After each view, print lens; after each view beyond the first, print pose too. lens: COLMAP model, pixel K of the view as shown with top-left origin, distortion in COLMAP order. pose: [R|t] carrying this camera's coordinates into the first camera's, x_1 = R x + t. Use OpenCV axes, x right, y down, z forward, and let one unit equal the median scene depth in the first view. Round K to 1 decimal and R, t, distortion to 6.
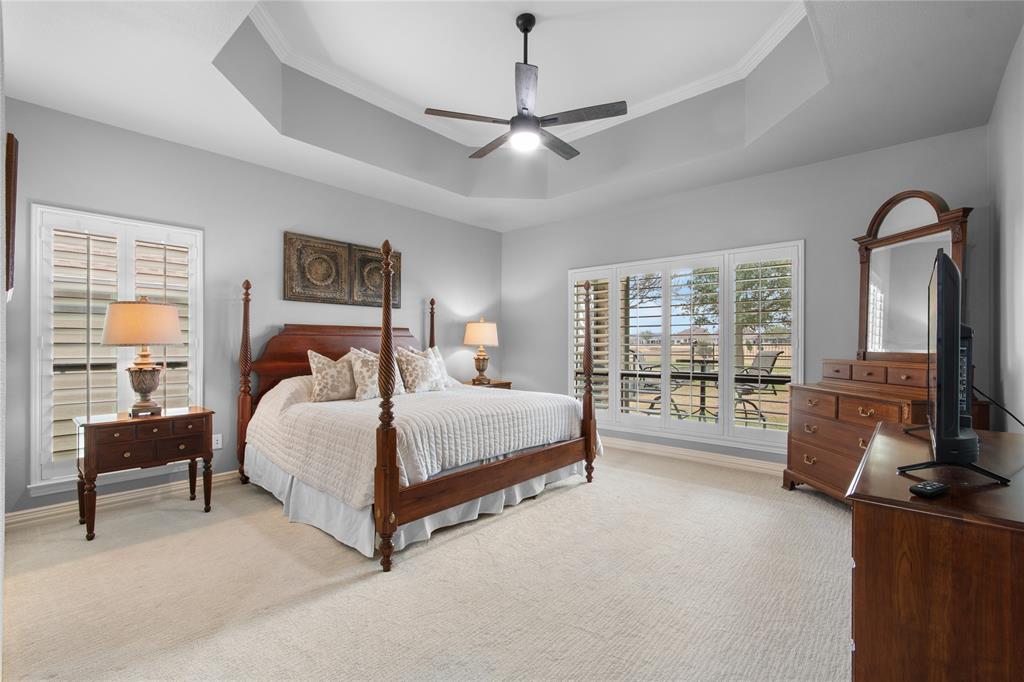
lens RADIAL K [[452.1, 0, 511.7], [0, 452.1, 344.0], [0, 0, 1]] dist [0.003476, 0.000678]
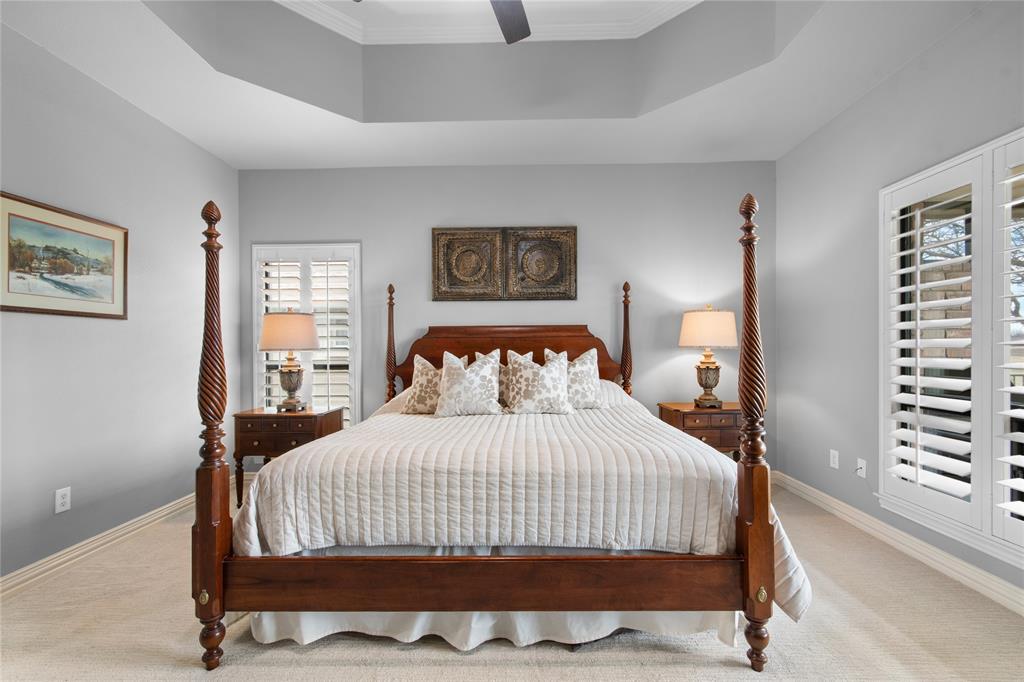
lens RADIAL K [[452.1, 0, 513.5], [0, 452.1, 347.1], [0, 0, 1]] dist [0.003476, 0.000678]
pose [[0.641562, -0.006474, -0.767044, 0.373155], [0.010952, 0.999940, 0.000721, 0.000468], [0.766993, -0.008863, 0.641594, 0.584393]]
